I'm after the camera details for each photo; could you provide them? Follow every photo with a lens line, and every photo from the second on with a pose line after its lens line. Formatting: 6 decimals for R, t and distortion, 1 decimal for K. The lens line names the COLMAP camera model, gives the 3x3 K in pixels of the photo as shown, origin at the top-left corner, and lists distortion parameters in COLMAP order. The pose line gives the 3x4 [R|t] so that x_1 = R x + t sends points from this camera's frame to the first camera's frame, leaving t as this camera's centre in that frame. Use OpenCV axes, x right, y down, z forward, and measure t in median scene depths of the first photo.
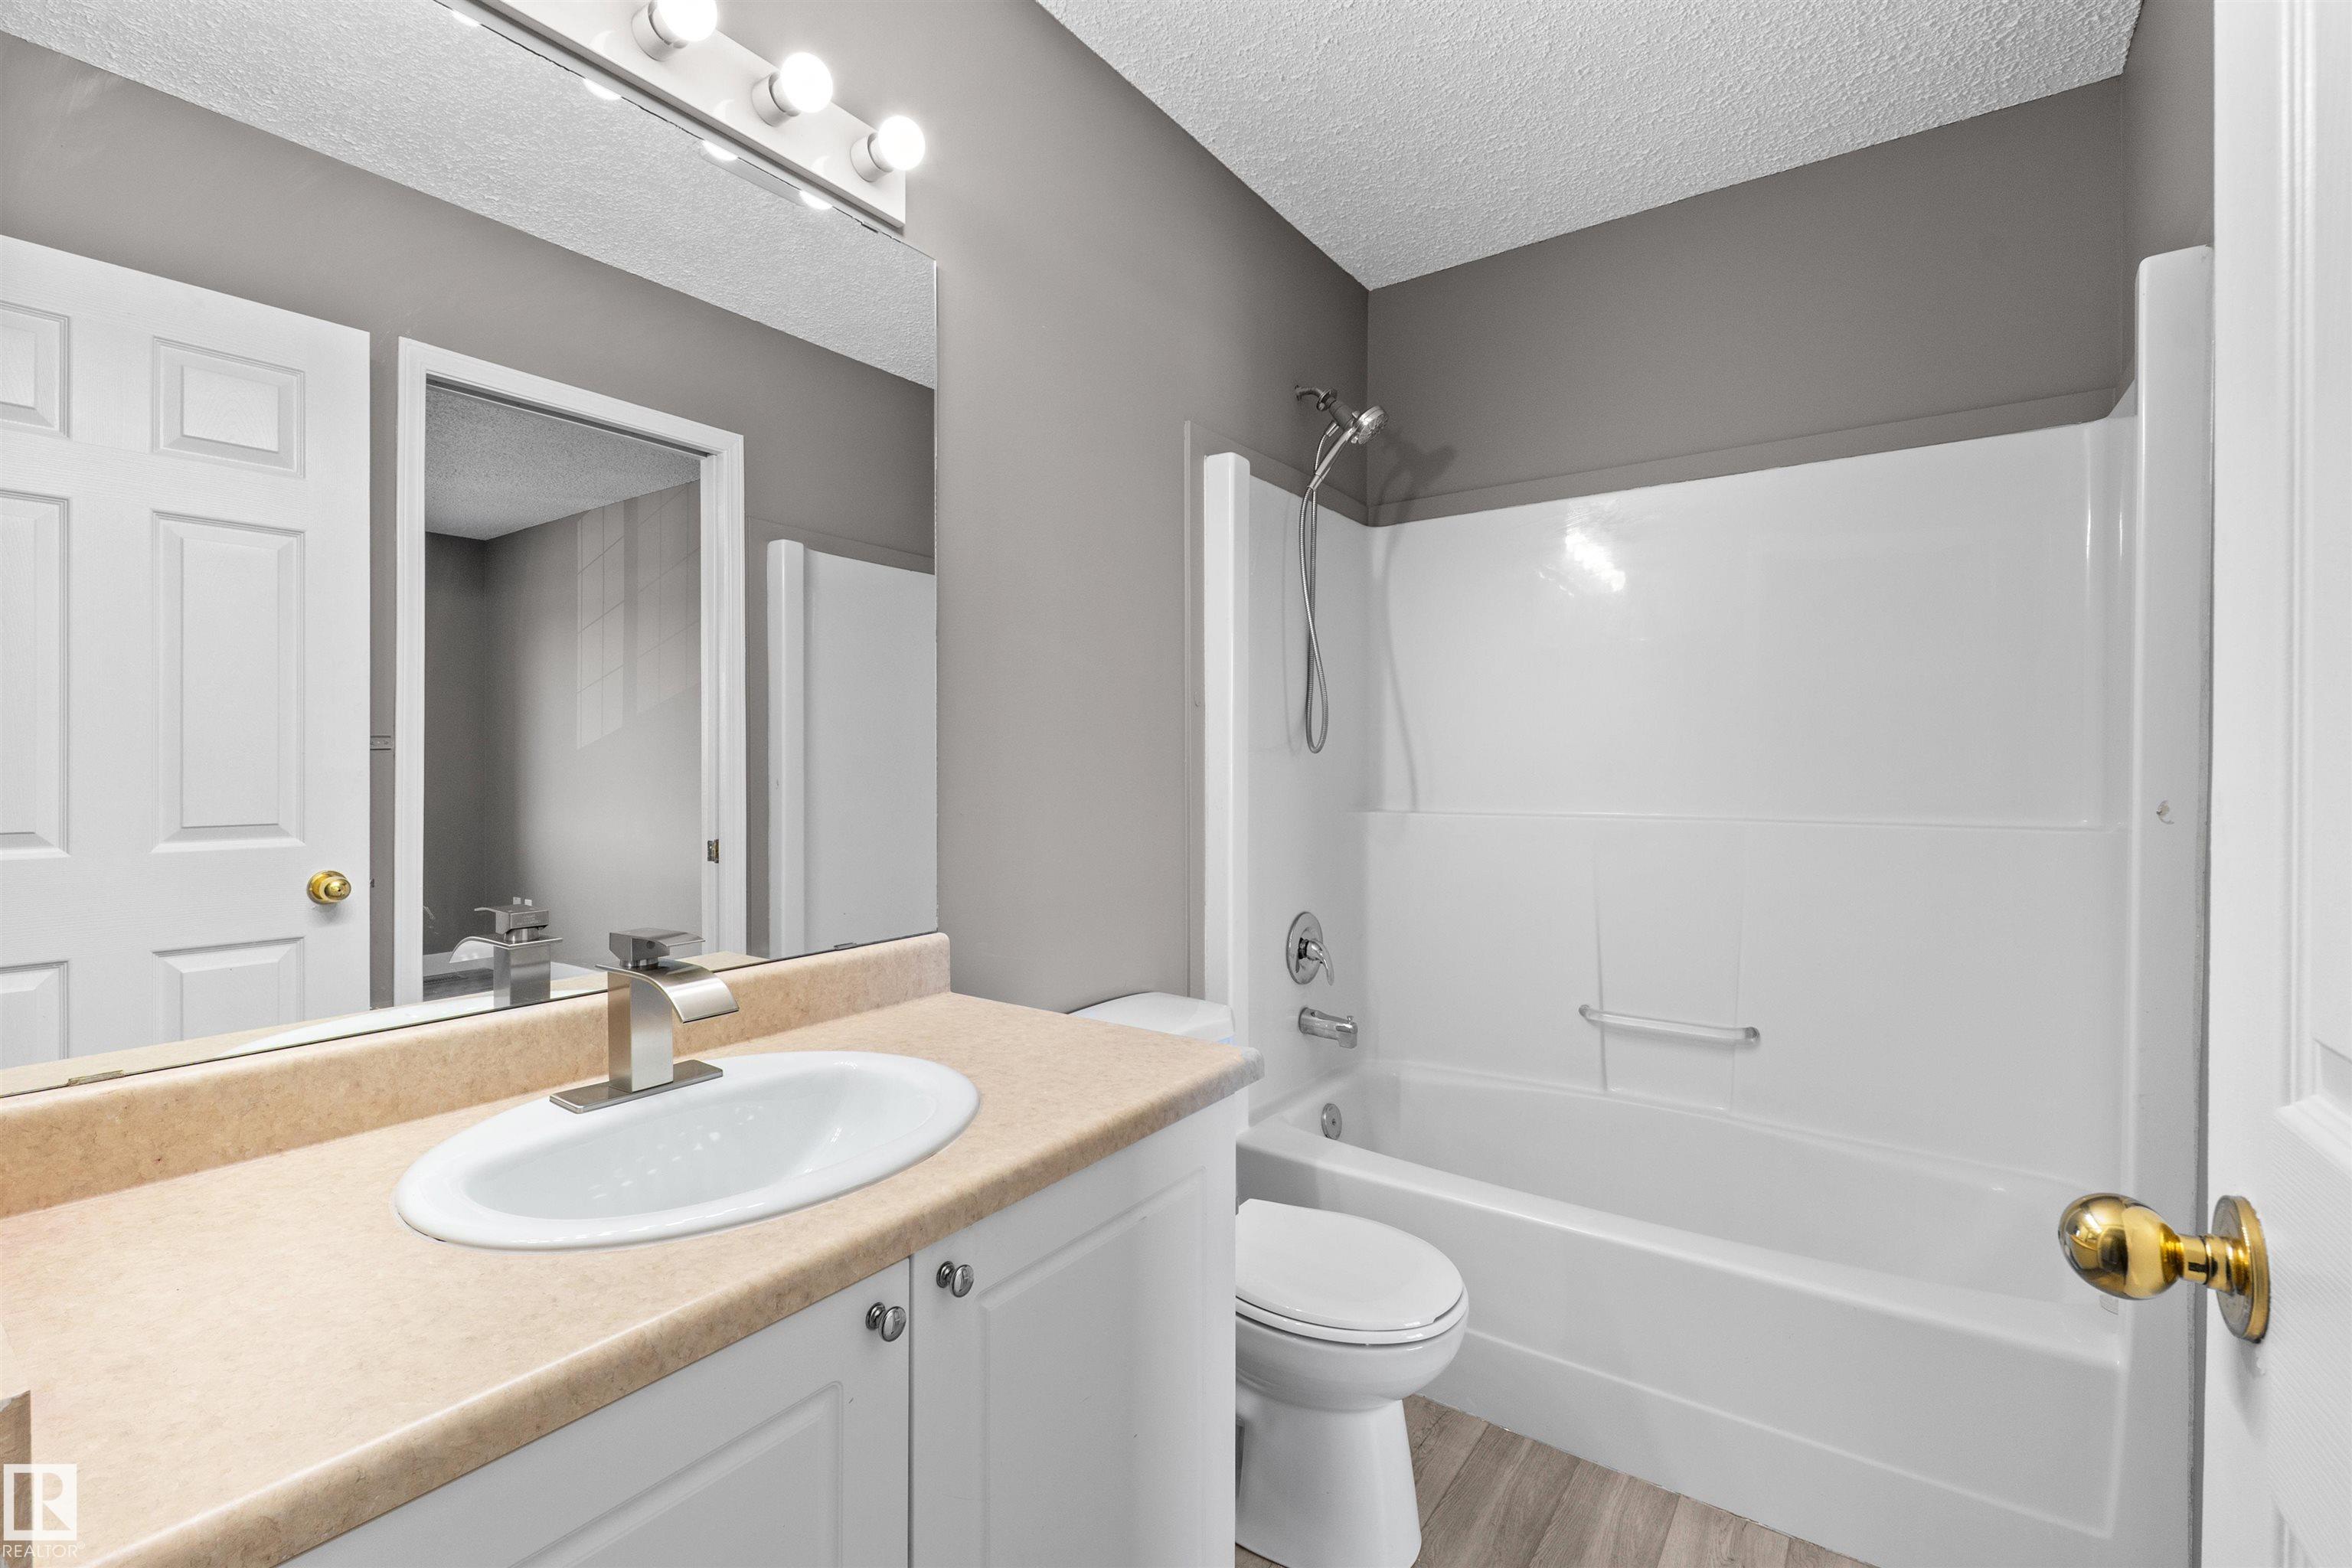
lens RADIAL K [[1046.1, 0, 1129.4], [0, 1046.1, 774.3], [0, 0, 1]] dist [0.009578, -0.006827]
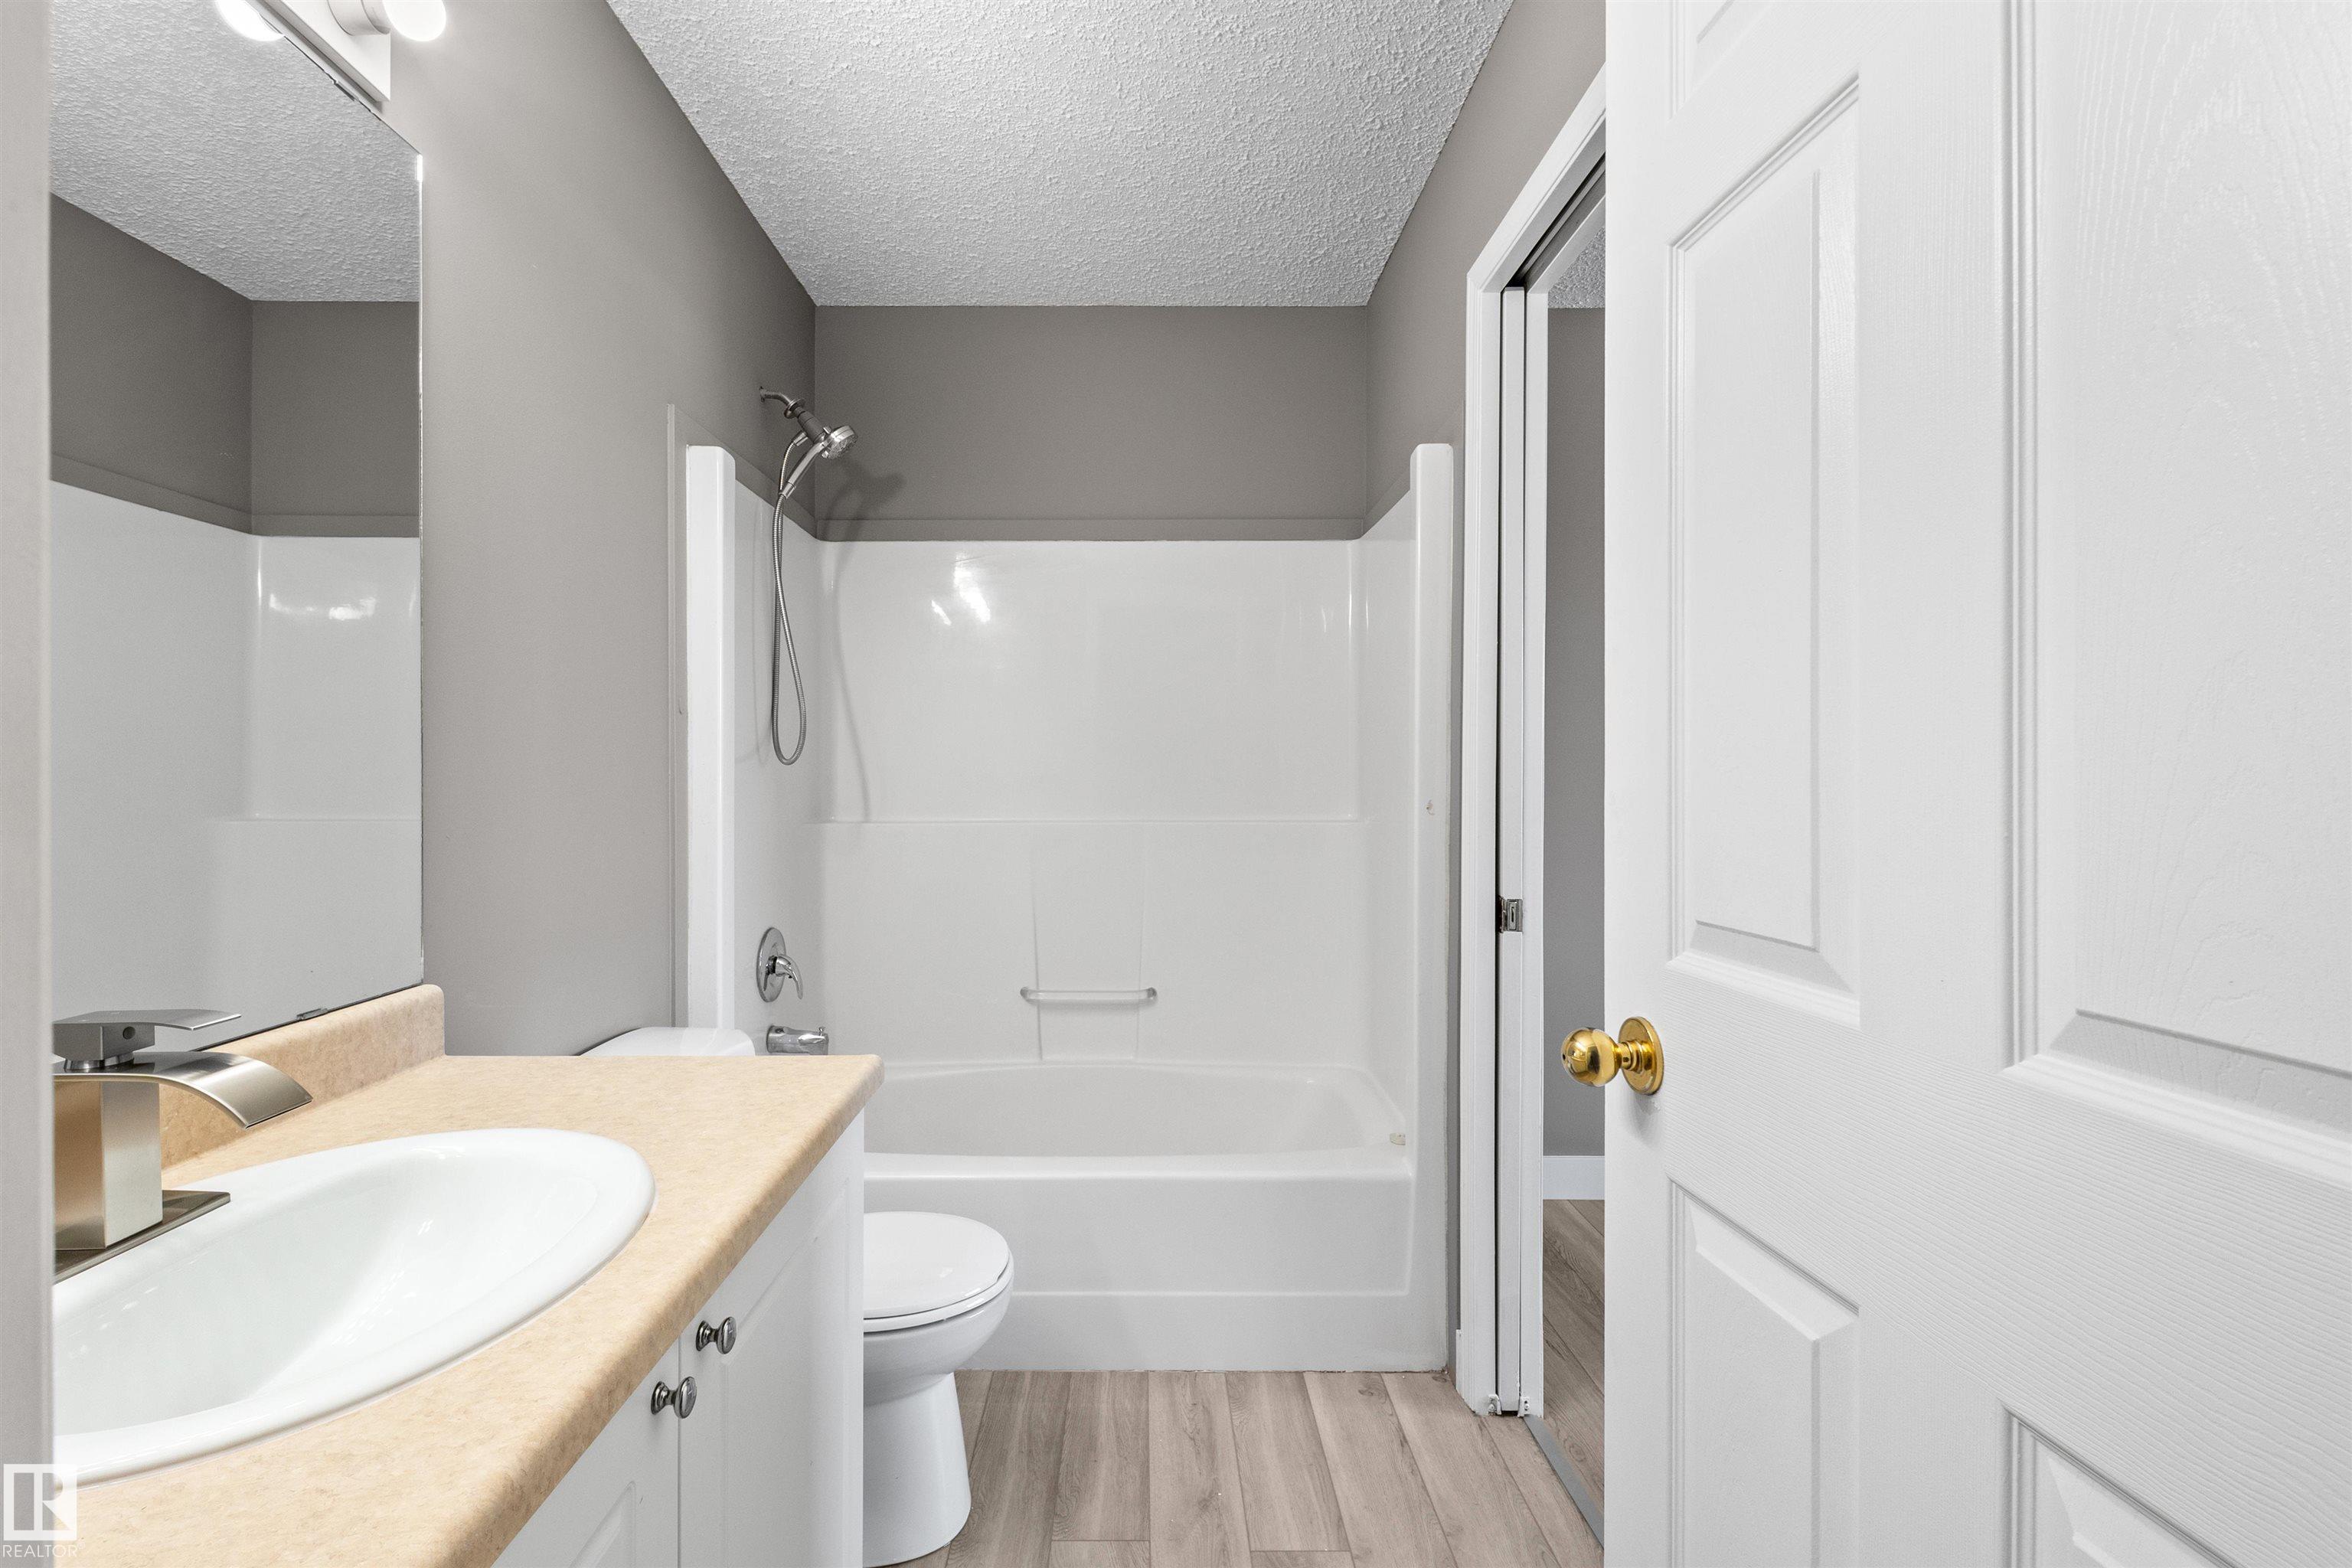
lens RADIAL K [[1046.1, 0, 1136.7], [0, 1046.1, 779.9], [0, 0, 1]] dist [0.009578, -0.006827]
pose [[0.802352, -0.001769, 0.596849, -0.171161], [0.005024, 0.999980, -0.003789, -0.000512], [-0.596831, 0.006039, 0.802345, 0.015672]]
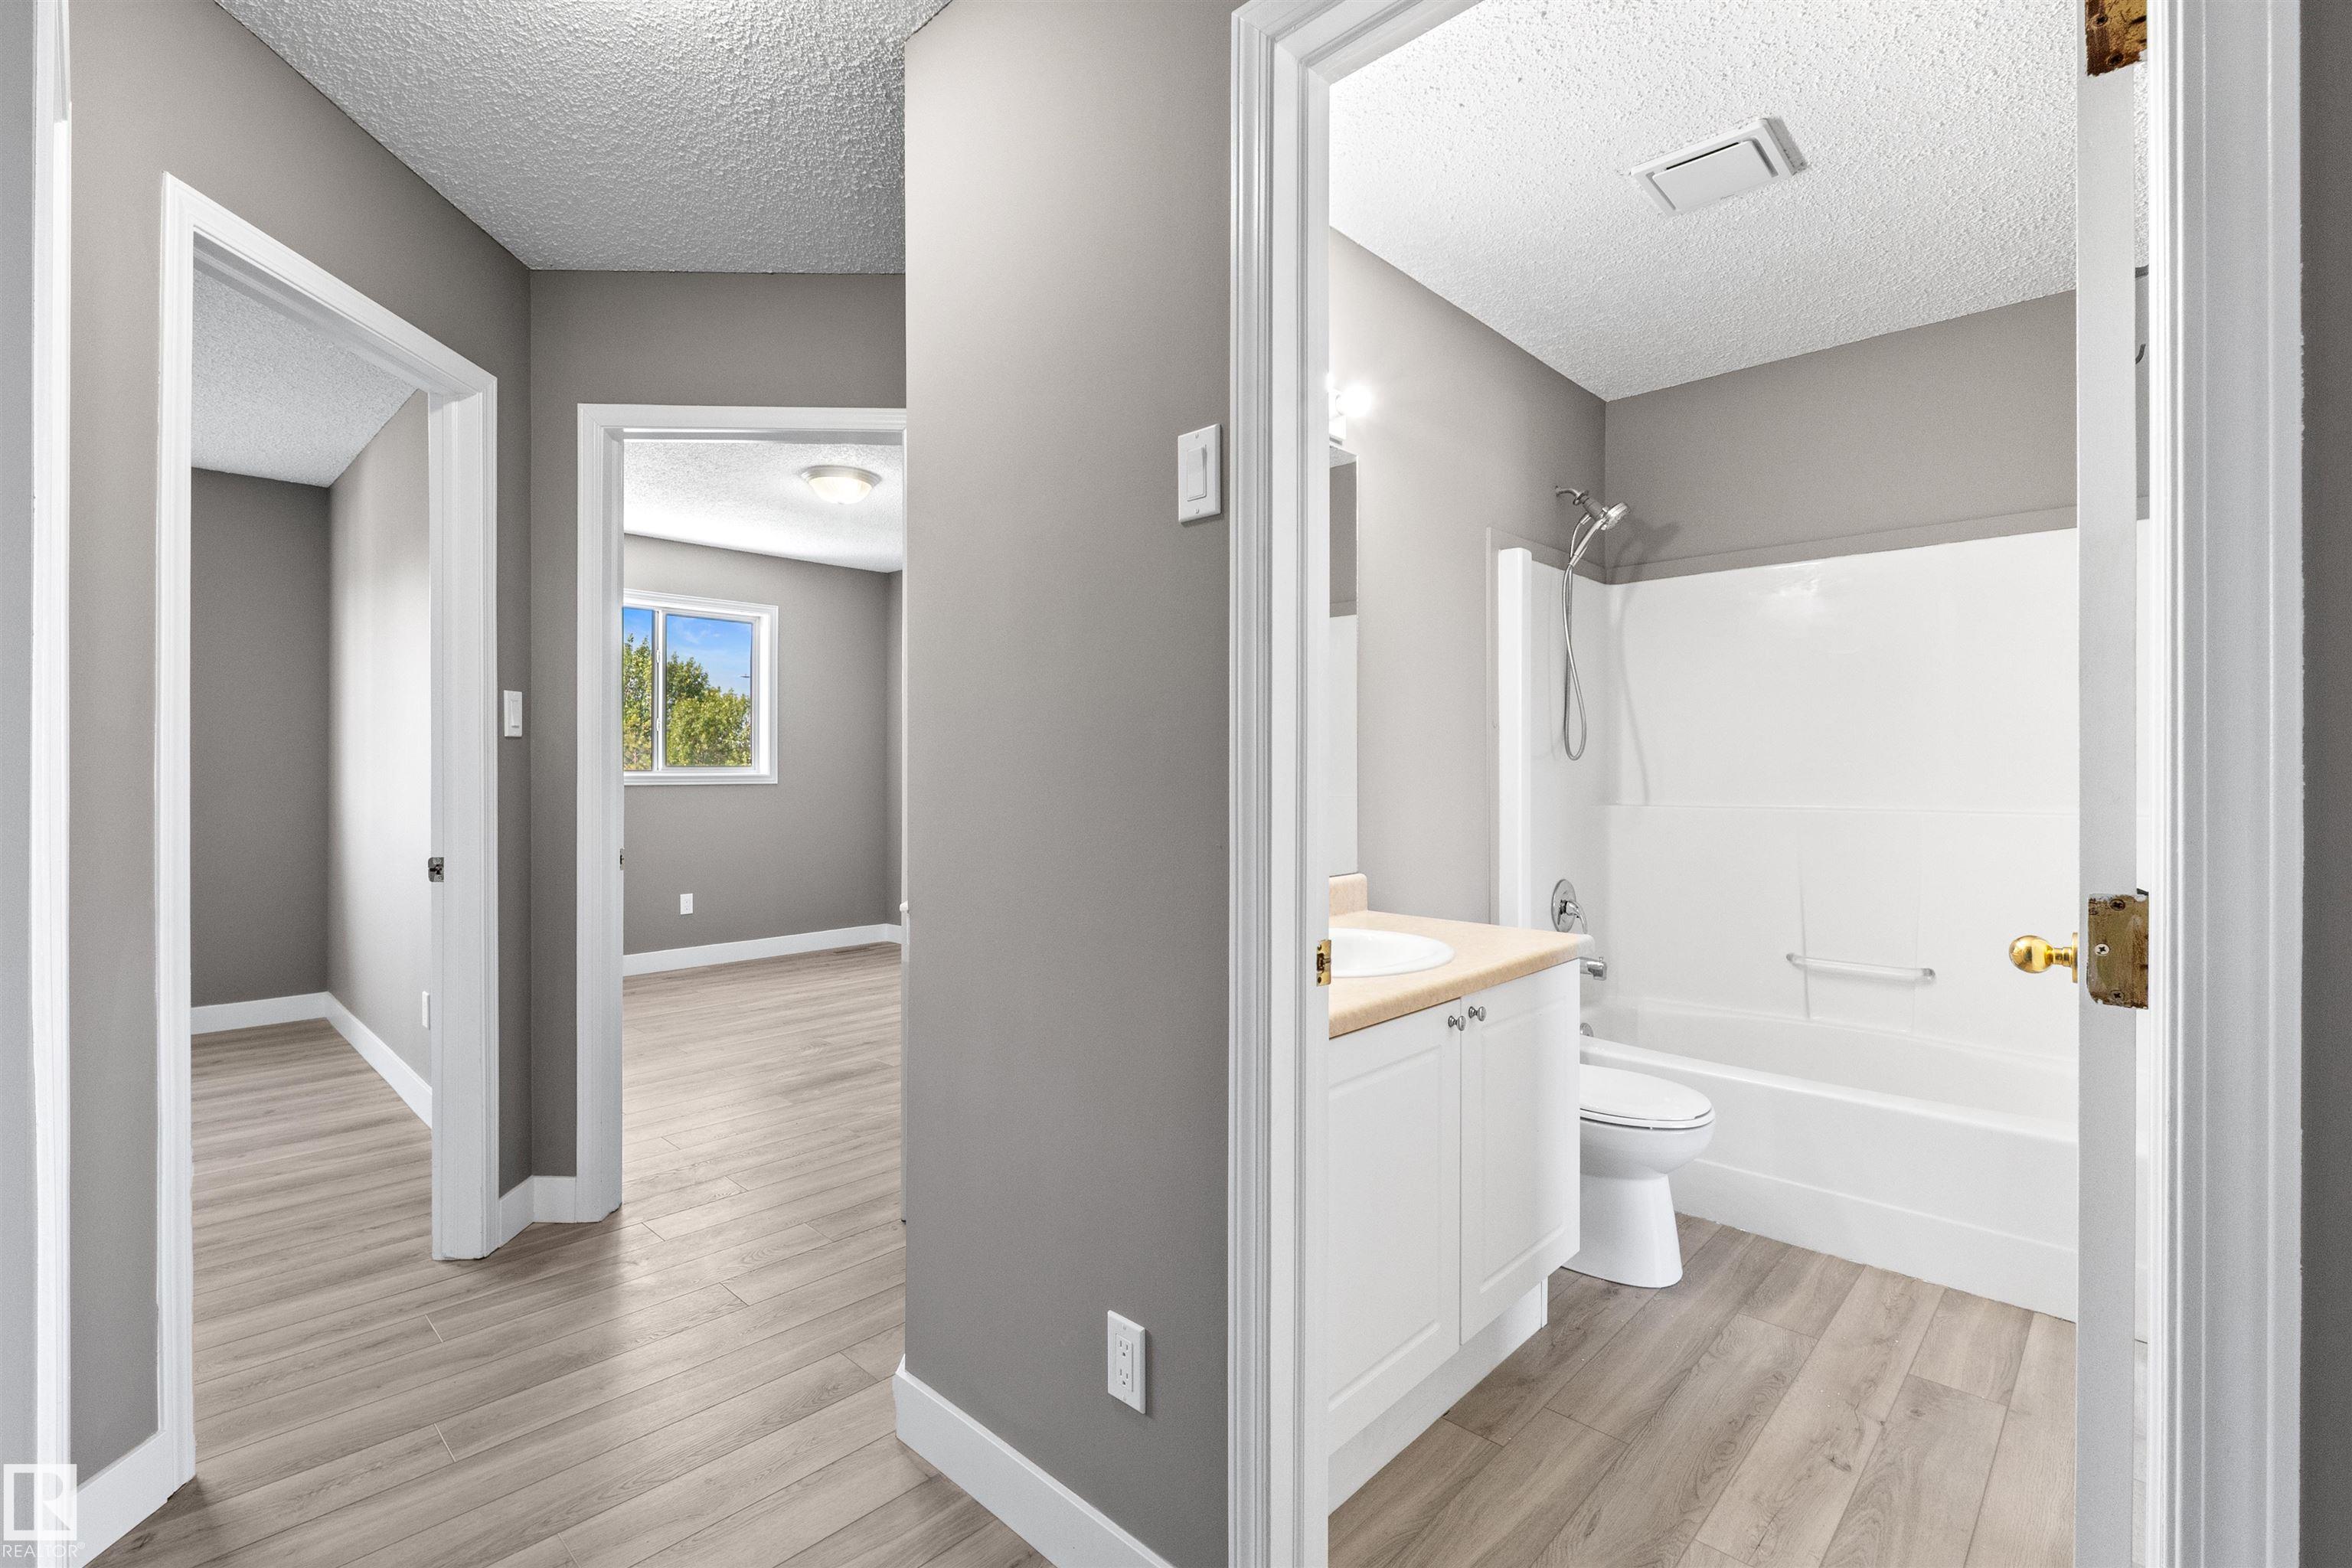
lens RADIAL K [[1046.1, 0, 1129.5], [0, 1046.1, 763.6], [0, 0, 1]] dist [0.009578, -0.006827]
pose [[0.989655, 0.000846, -0.143466, -0.227779], [-0.002623, 0.999922, -0.012199, 0.002361], [0.143445, 0.012450, 0.989580, -0.487199]]
